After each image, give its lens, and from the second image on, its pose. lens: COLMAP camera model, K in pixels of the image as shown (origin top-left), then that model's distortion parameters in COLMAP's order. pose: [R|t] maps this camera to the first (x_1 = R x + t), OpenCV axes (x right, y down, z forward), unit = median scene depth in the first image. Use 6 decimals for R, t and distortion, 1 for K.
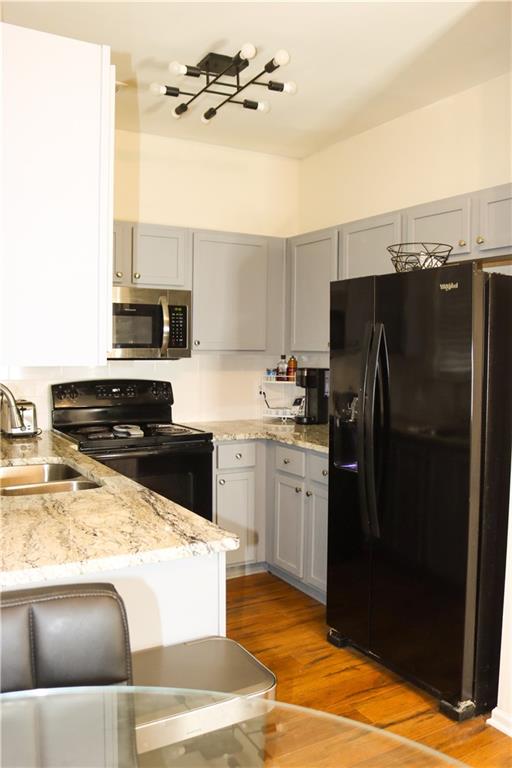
lens RADIAL K [[652.1, 0, 255.4], [0, 652.1, 384.5], [0, 0, 1]] dist [-0.076159, 0.018413]
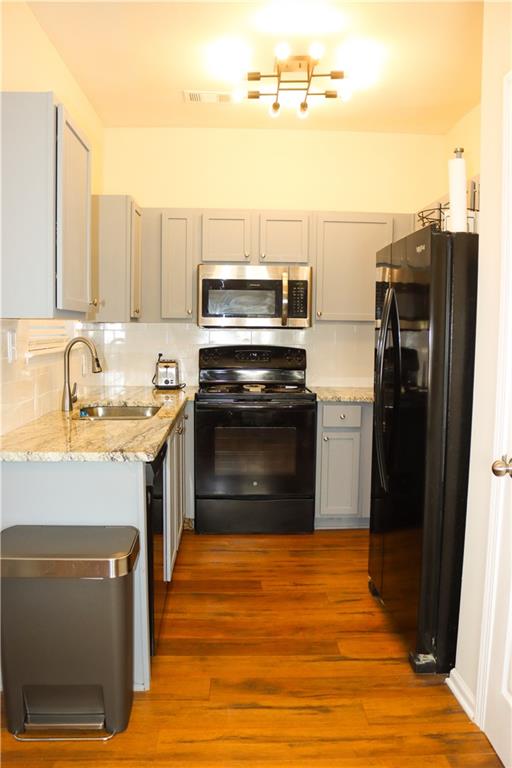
lens RADIAL K [[652.1, 0, 263.7], [0, 652.1, 382.8], [0, 0, 1]] dist [-0.076159, 0.018413]
pose [[0.875409, 0.040627, -0.481672, 0.424533], [-0.028640, 0.999070, 0.032218, 0.023762], [0.482533, -0.014409, 0.875759, -0.018725]]
